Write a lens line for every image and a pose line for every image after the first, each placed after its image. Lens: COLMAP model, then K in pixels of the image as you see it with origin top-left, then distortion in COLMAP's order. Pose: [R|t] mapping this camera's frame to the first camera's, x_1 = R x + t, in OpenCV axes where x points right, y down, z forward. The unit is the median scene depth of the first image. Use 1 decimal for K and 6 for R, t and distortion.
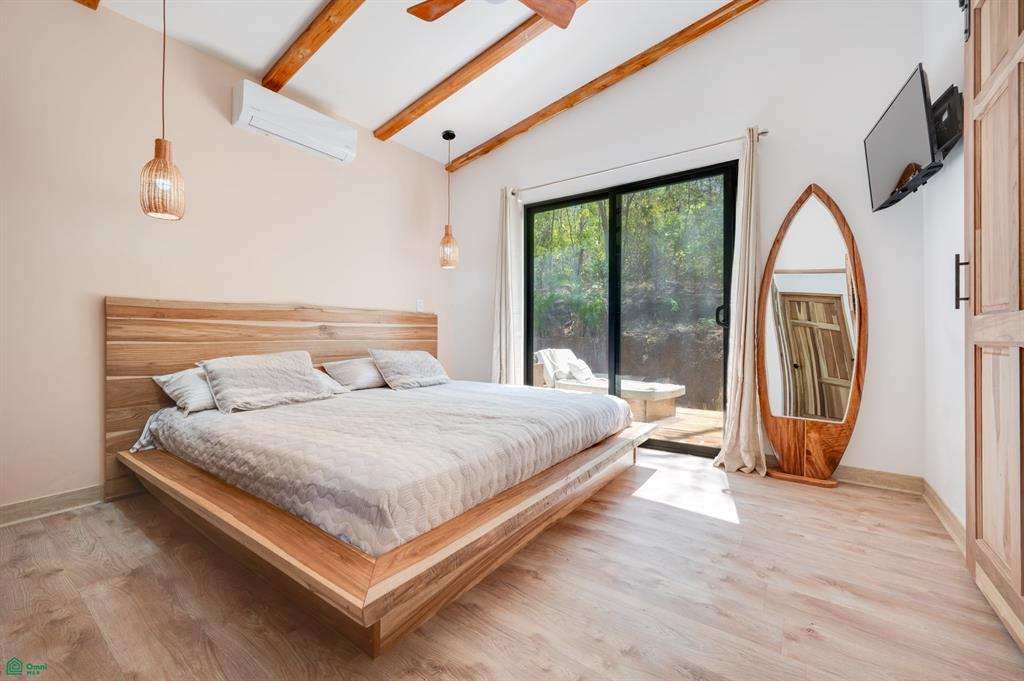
lens RADIAL K [[429.2, 0, 512.0], [0, 429.2, 340.5], [0, 0, 1]] dist [0.000336, 0.000098]
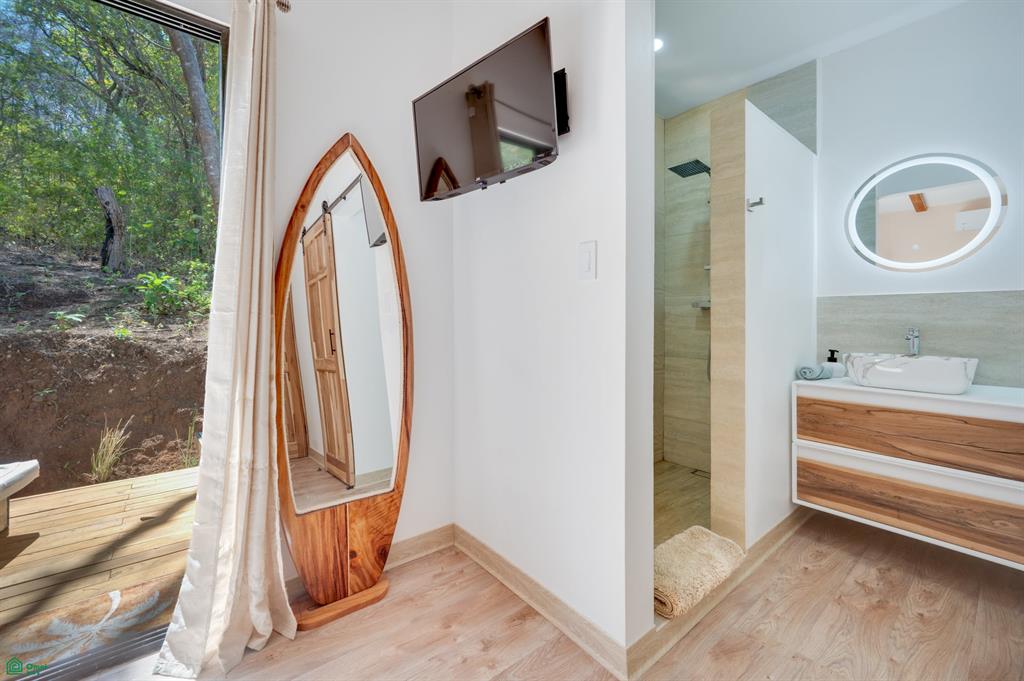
lens RADIAL K [[421.5, 0, 509.2], [0, 421.5, 319.7], [0, 0, 1]] dist [0.000044, -0.000022]
pose [[0.279573, 0.008015, 0.960091, 0.160058], [0.006793, 0.999924, -0.010326, -0.074786], [-0.960100, 0.009409, 0.279498, 0.609299]]
